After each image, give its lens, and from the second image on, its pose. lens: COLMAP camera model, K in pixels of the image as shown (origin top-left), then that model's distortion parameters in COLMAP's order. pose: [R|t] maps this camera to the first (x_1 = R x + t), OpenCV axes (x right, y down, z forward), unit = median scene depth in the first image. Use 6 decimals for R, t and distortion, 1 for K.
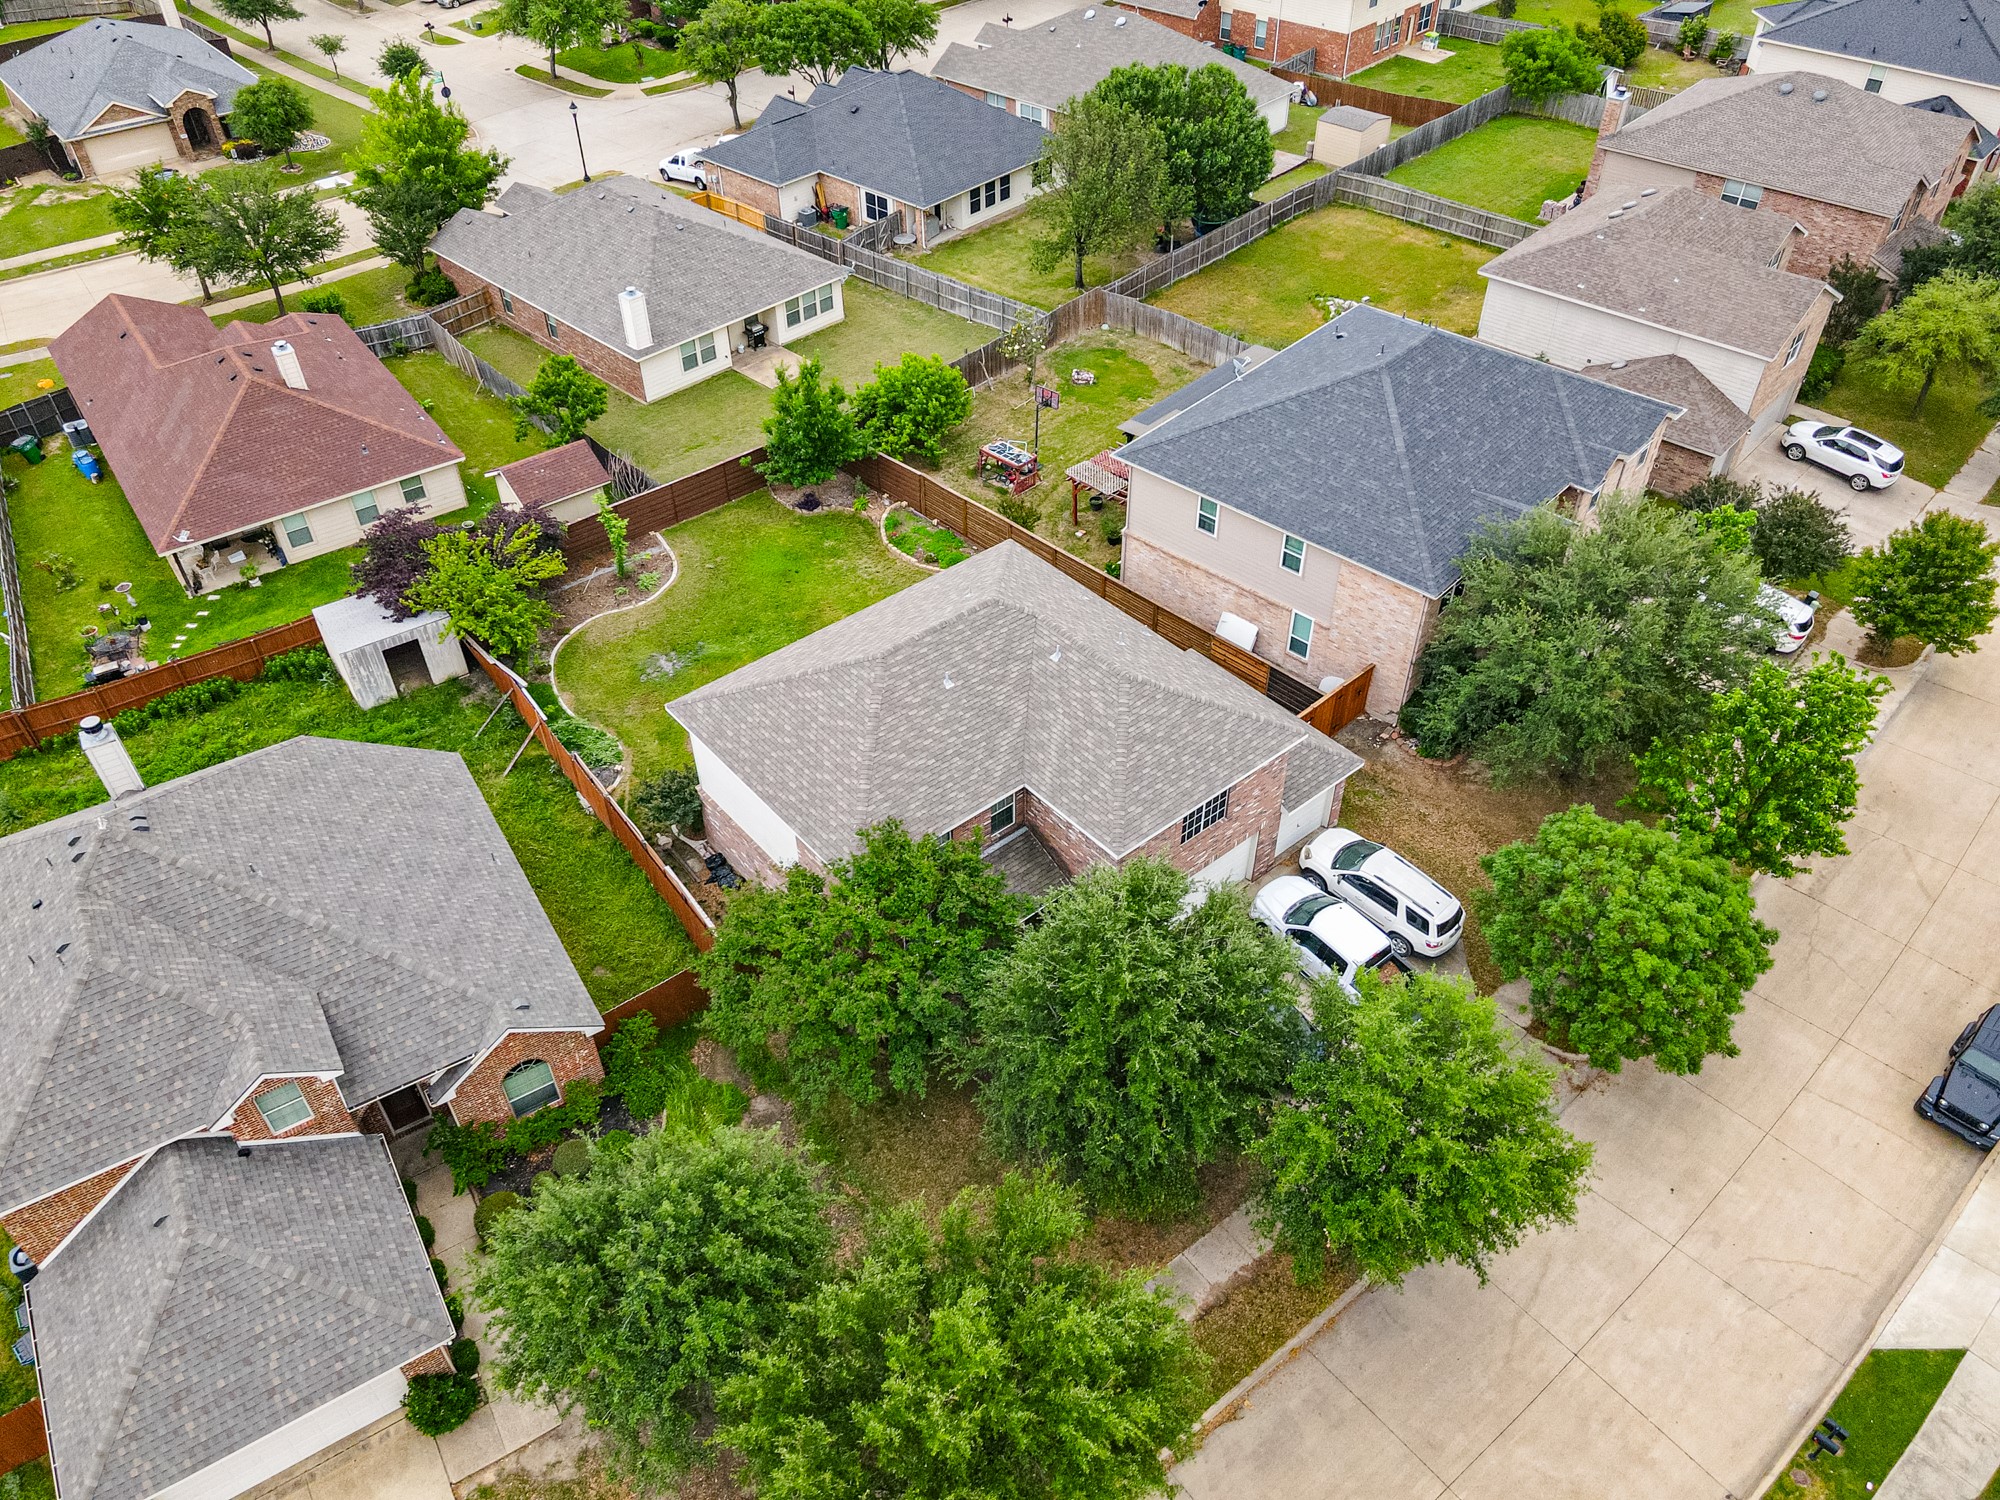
lens RADIAL K [[1452.0, 0, 1005.7], [0, 1452.0, 711.1], [0, 0, 1]] dist [0.051331, -0.069211]
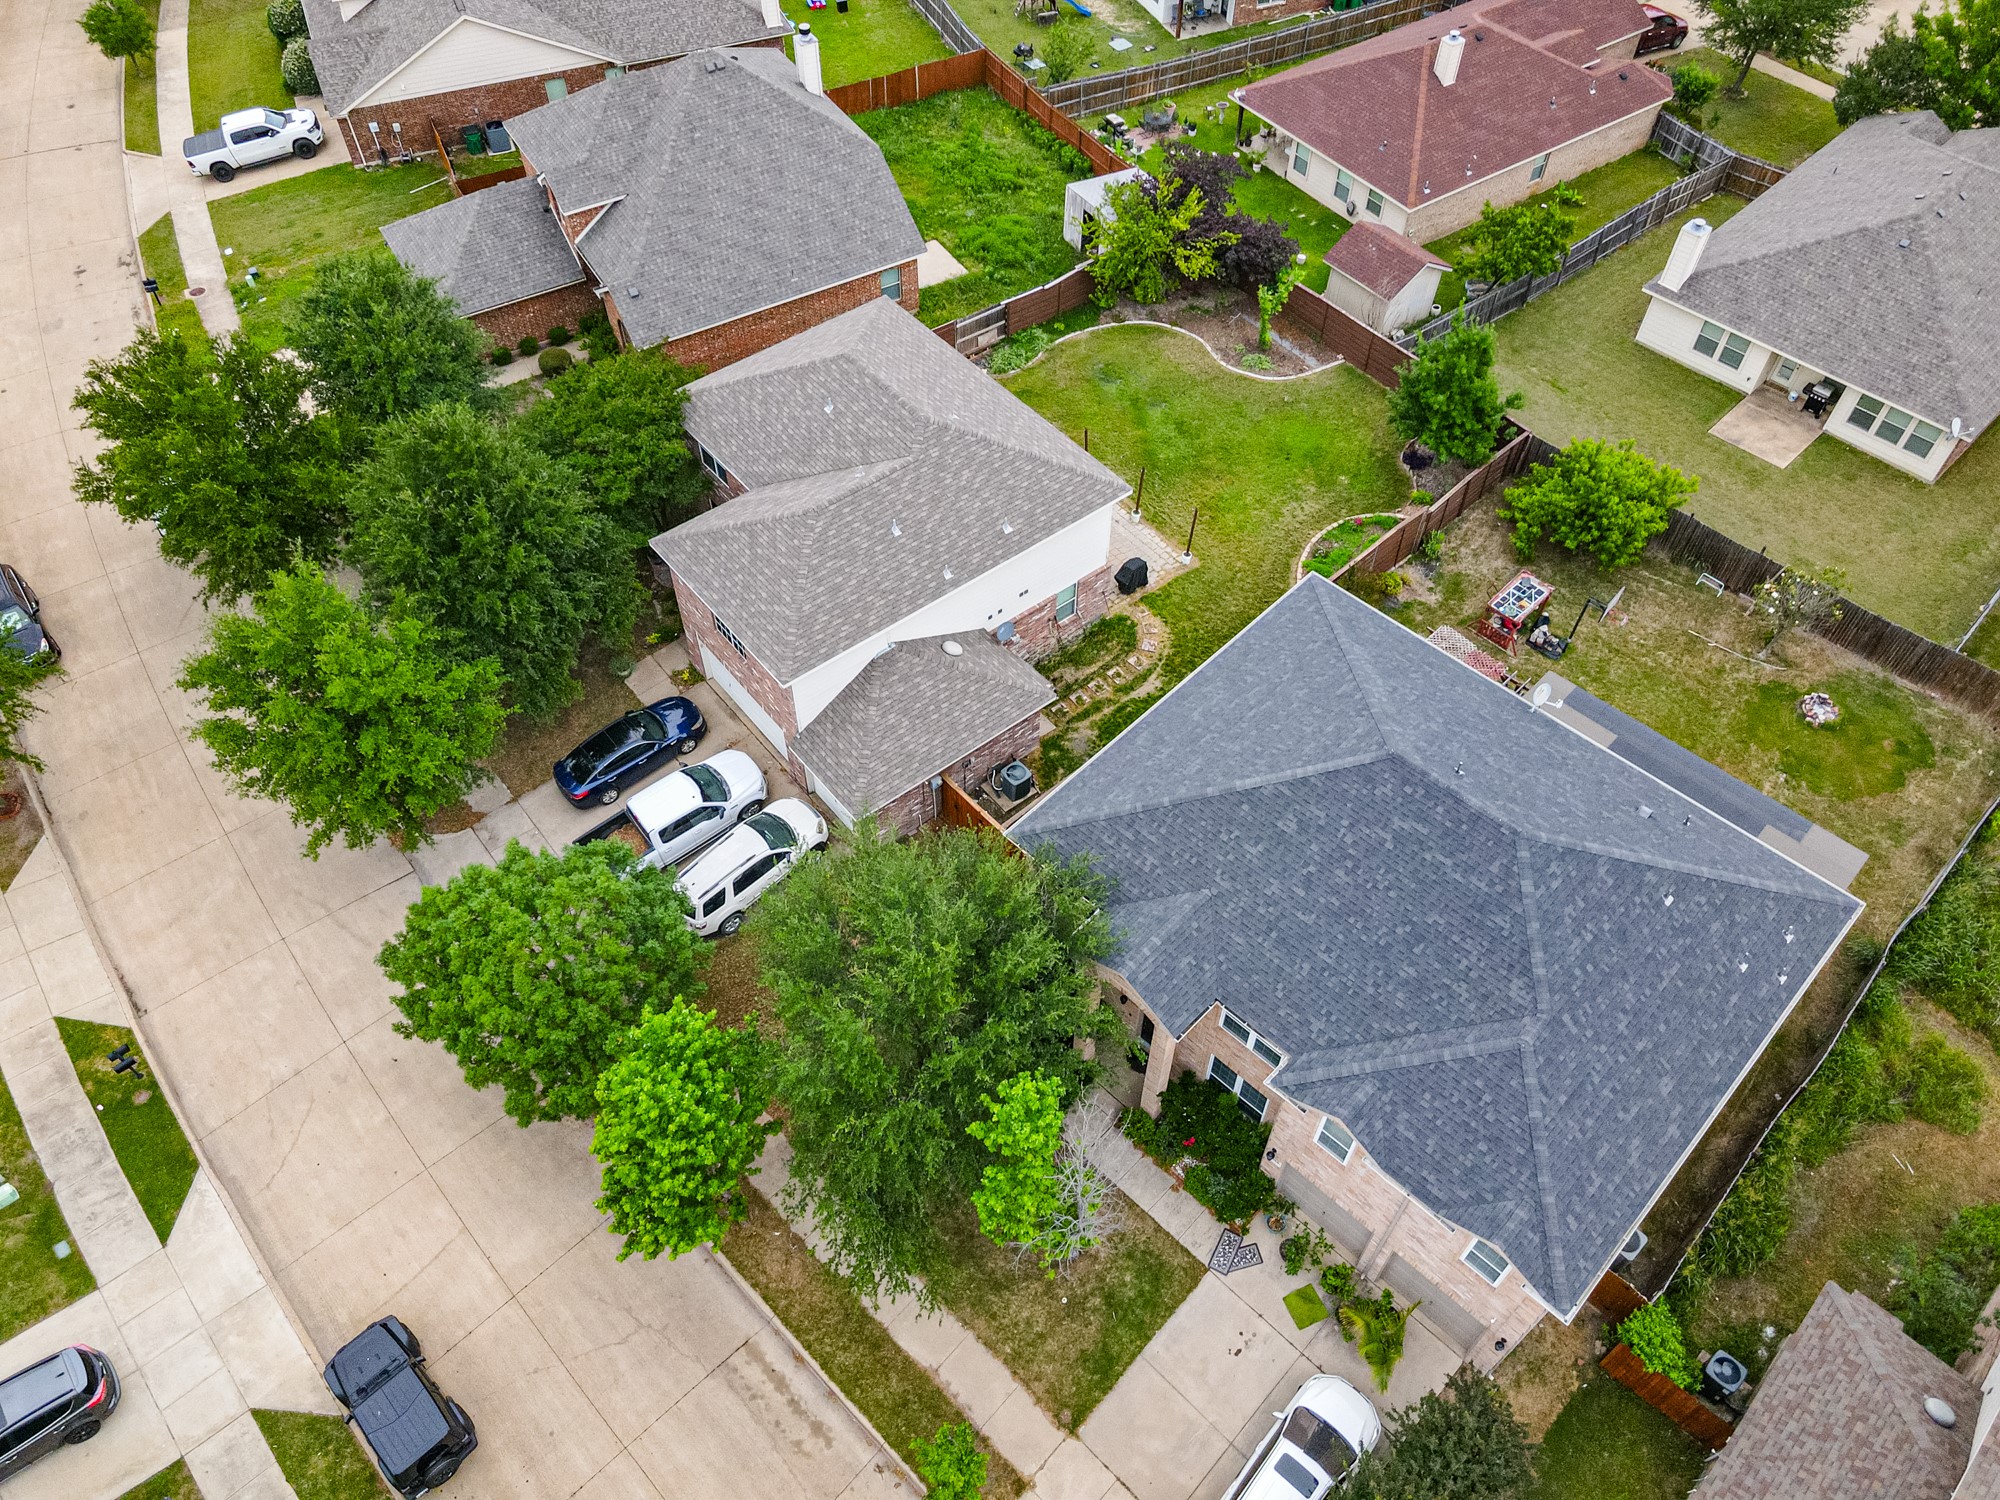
lens RADIAL K [[1516.7, 0, 1000.0], [0, 1516.7, 750.0], [0, 0, 1]] dist [0.006278, 0.003830]
pose [[-0.025954, 0.782391, -0.622247, 0.681341], [-0.649114, 0.460191, 0.605702, -0.529297], [0.760248, 0.419629, 0.495917, 0.487060]]
